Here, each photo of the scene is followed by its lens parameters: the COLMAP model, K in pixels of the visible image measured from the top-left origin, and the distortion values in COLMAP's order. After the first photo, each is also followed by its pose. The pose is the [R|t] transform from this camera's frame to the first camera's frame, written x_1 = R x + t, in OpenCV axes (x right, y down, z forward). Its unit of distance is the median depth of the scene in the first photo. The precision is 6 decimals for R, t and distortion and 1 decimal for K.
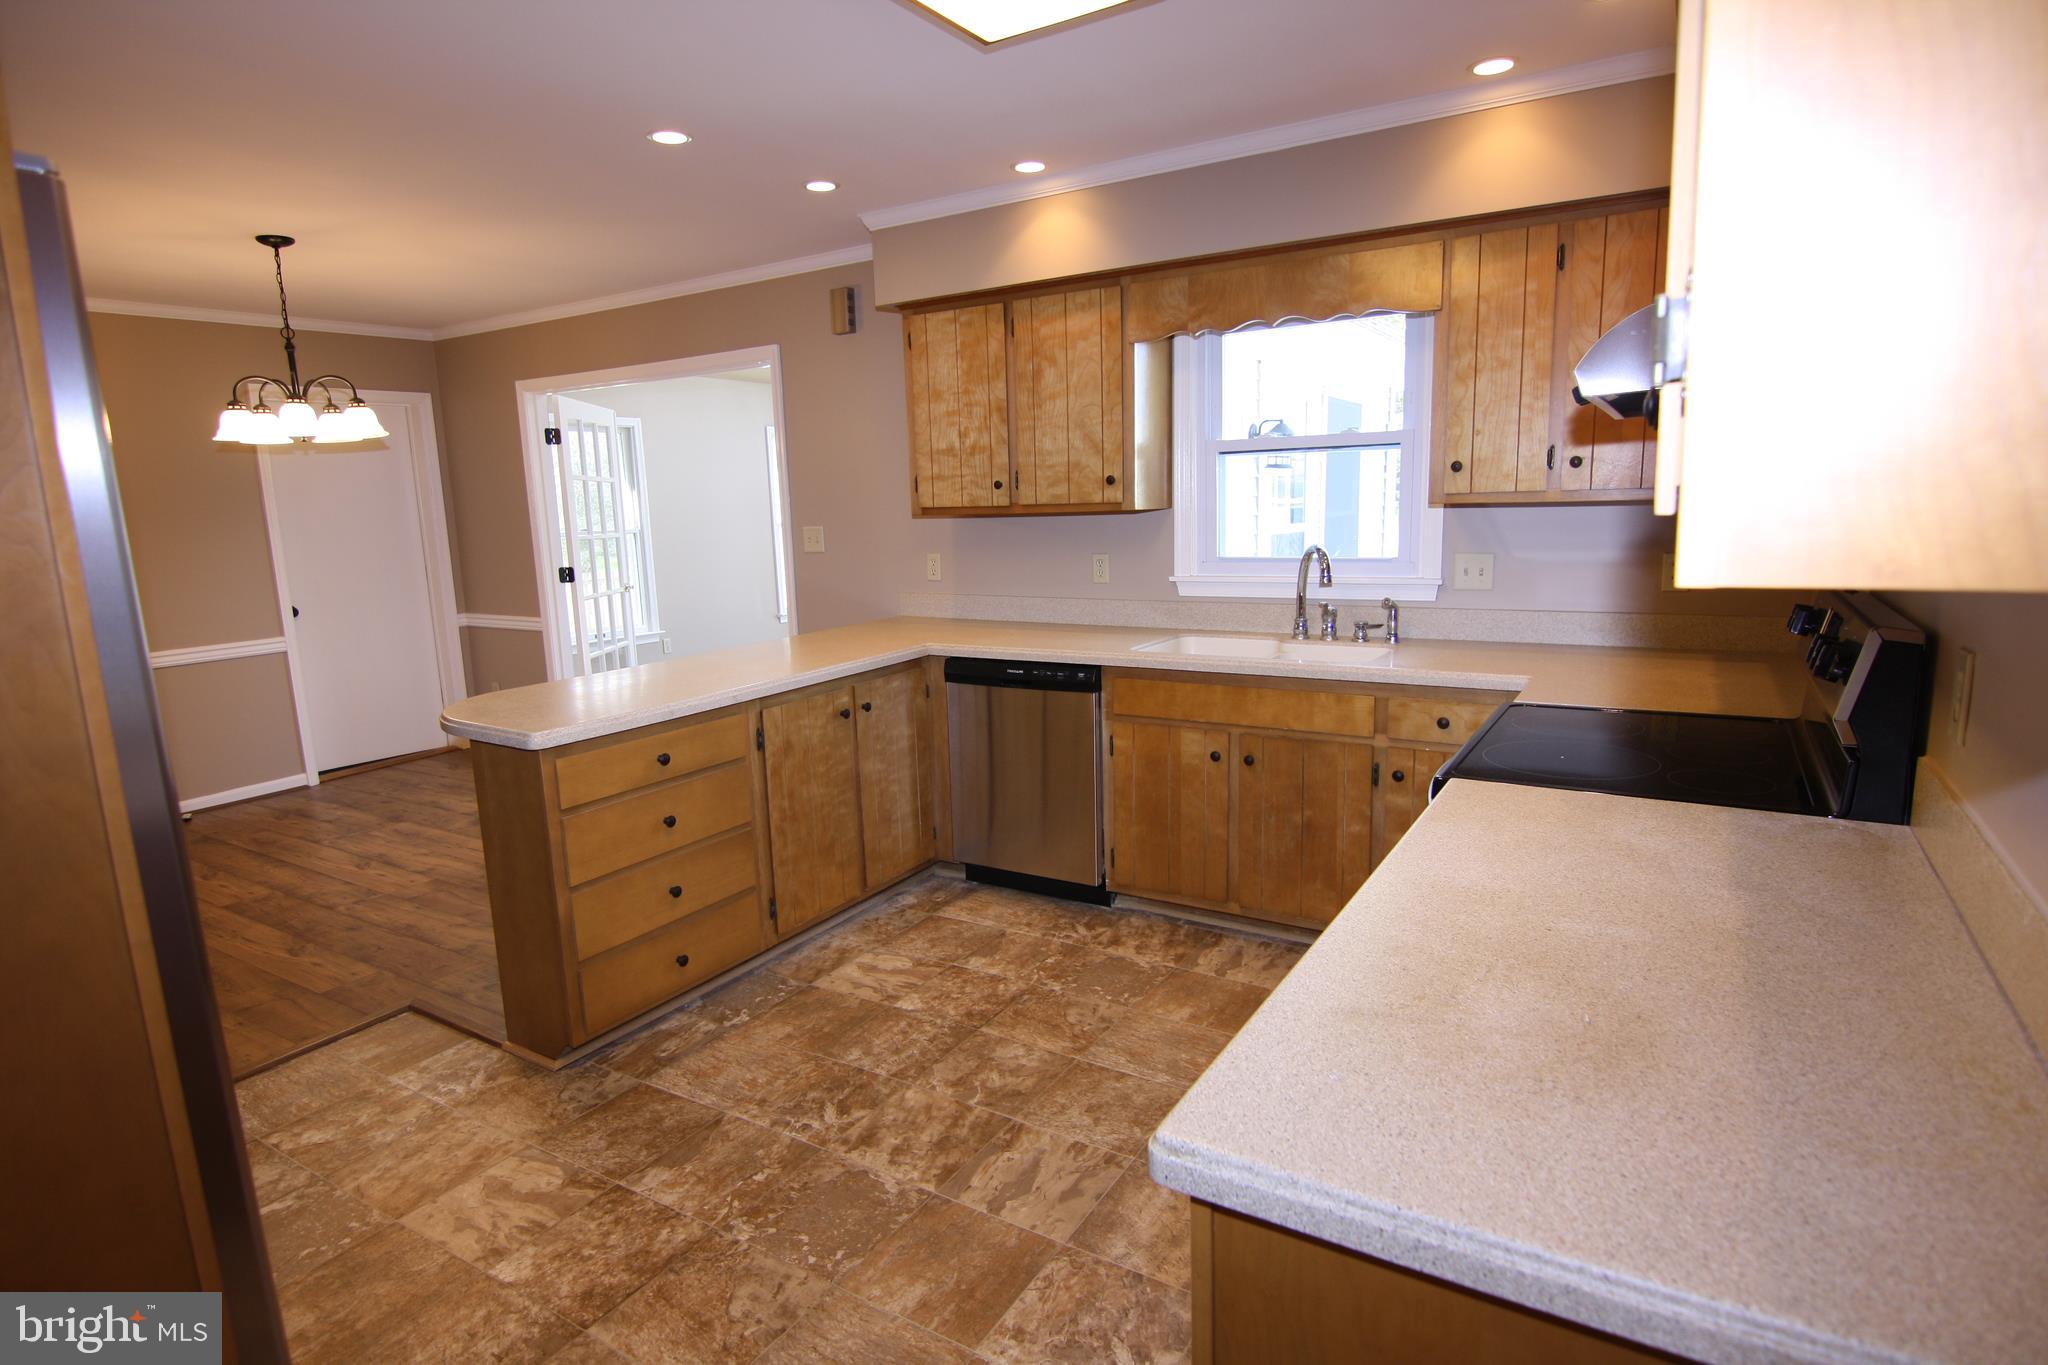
lens RADIAL K [[1058.5, 0, 1034.1], [0, 1058.5, 711.6], [0, 0, 1]] dist [-0.006445, -0.010454]
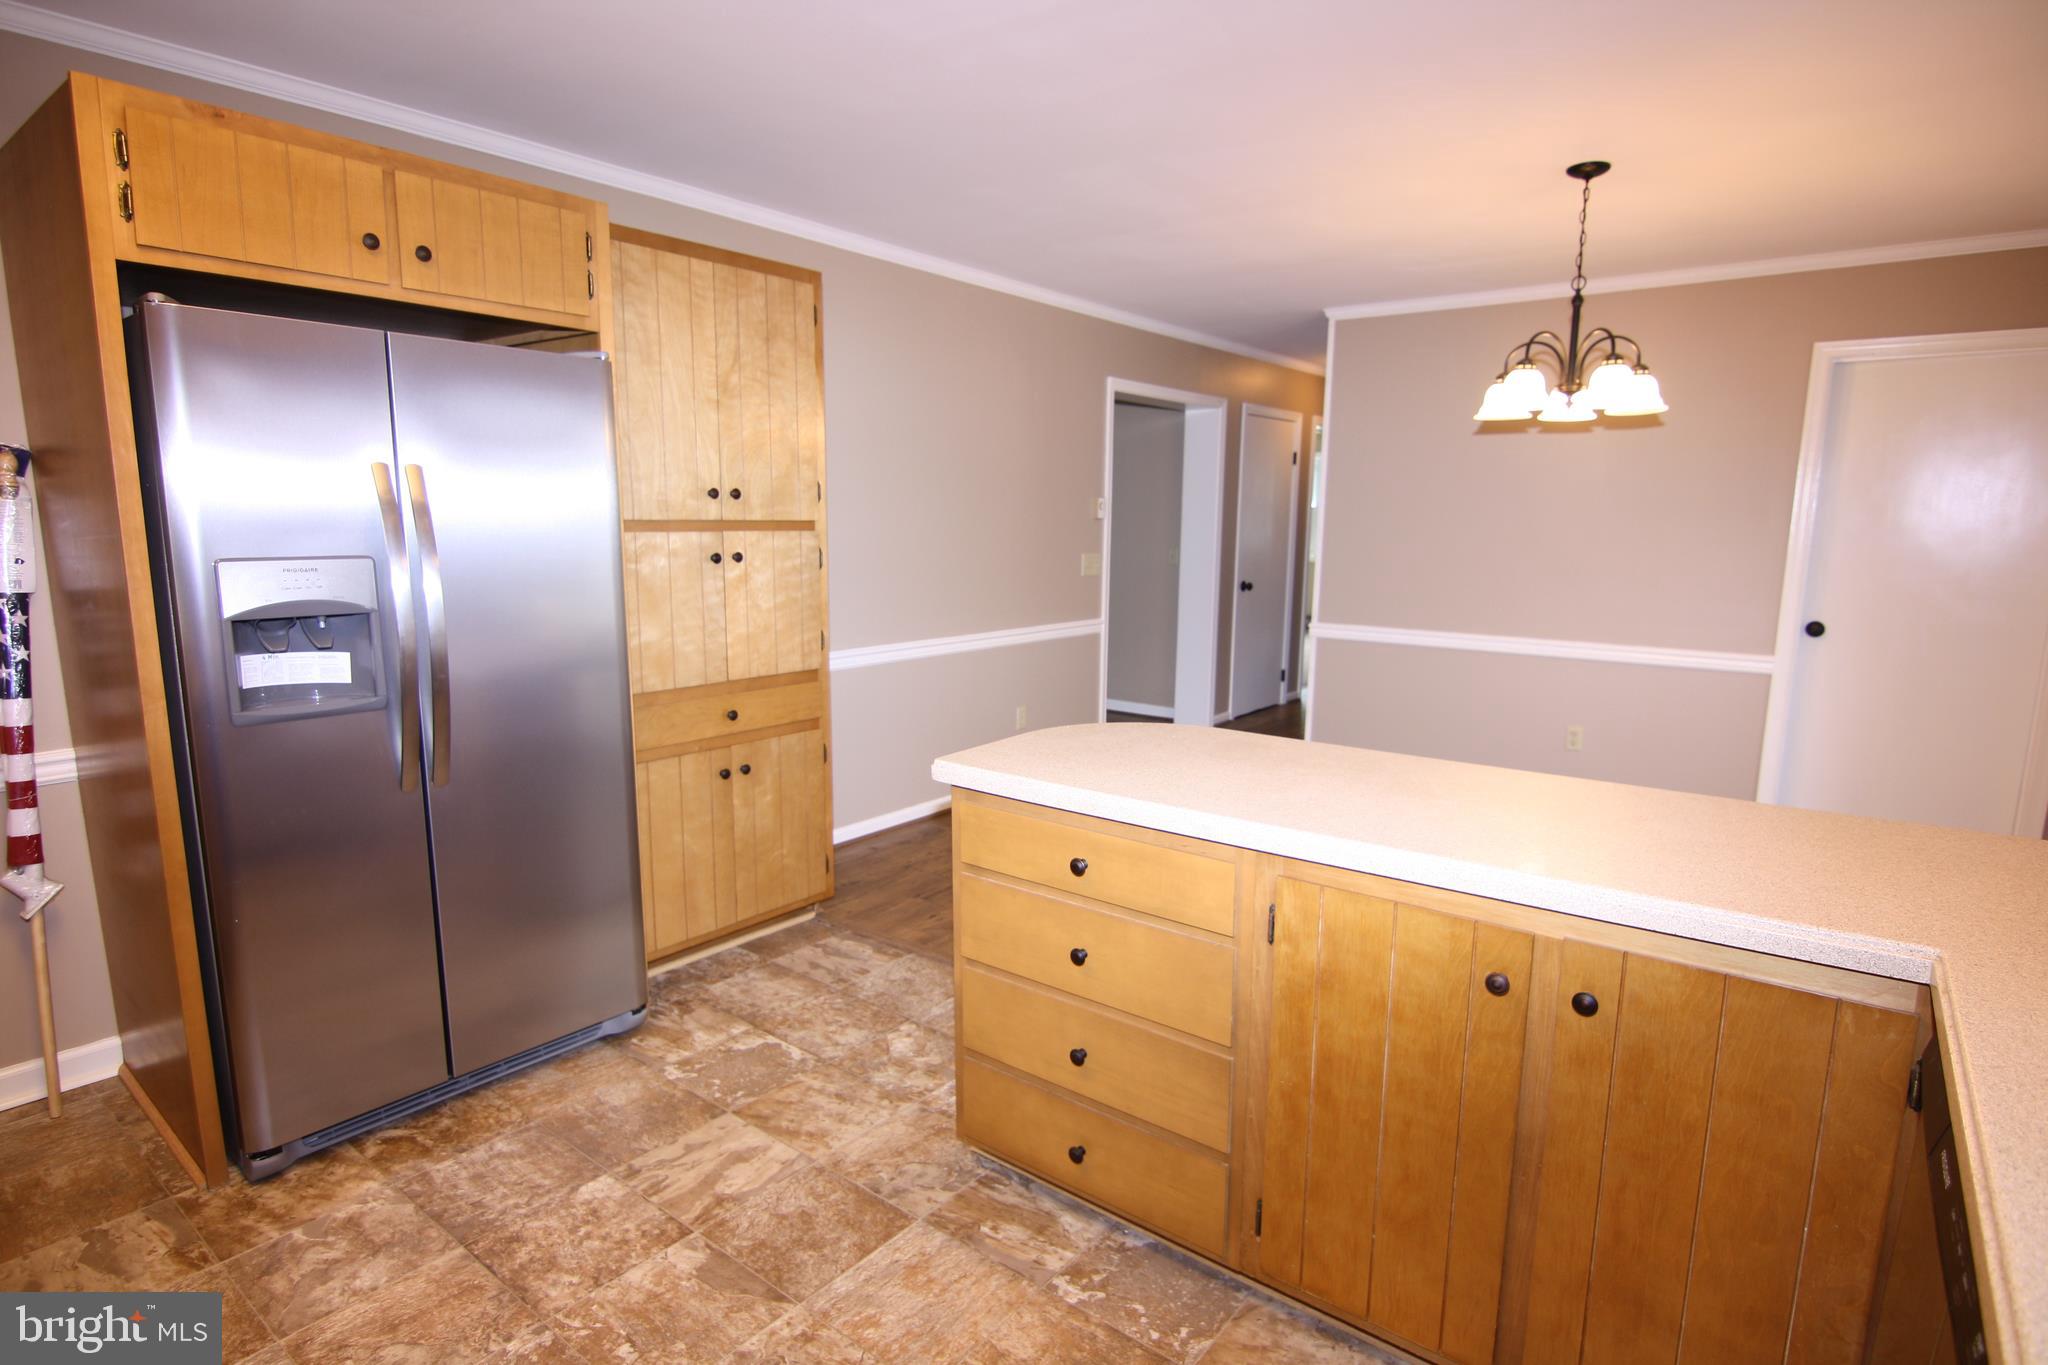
lens RADIAL K [[1058.5, 0, 1022.8], [0, 1058.5, 692.2], [0, 0, 1]] dist [-0.006445, -0.010454]
pose [[-0.118641, 0.193540, -0.973893, 0.303689], [-0.200514, 0.955943, 0.214399, -0.205869], [0.972481, 0.220716, -0.074607, 1.026637]]
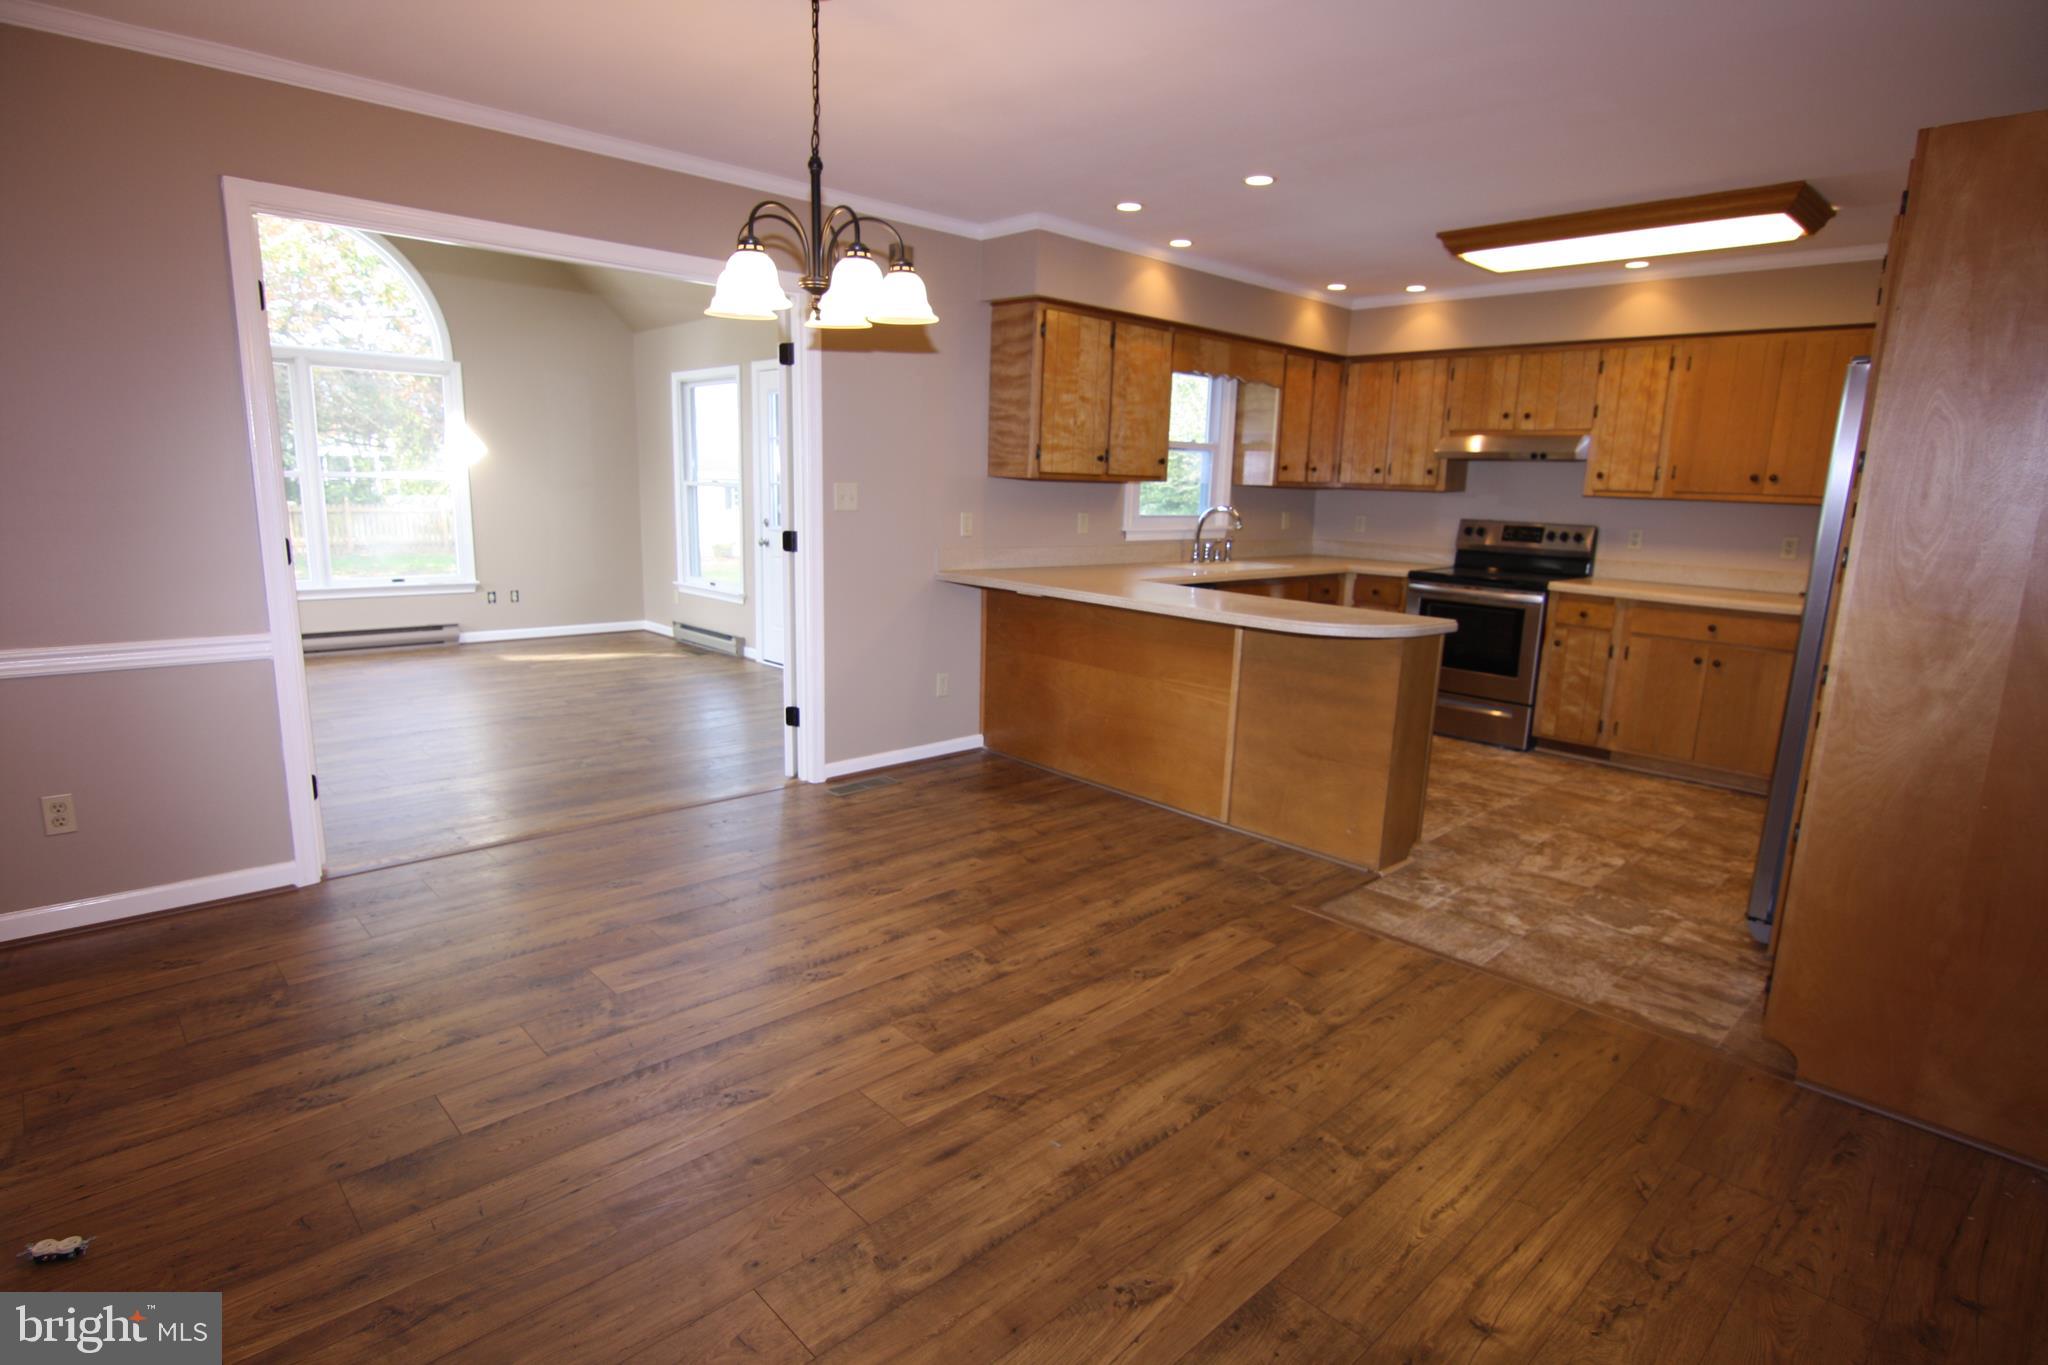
lens RADIAL K [[1058.5, 0, 1031.7], [0, 1058.5, 688.7], [0, 0, 1]] dist [-0.006445, -0.010454]
pose [[0.255978, -0.149909, 0.954988, -1.936447], [0.153932, 0.981618, 0.112829, -0.134976], [-0.954348, 0.118121, 0.274349, 1.079214]]
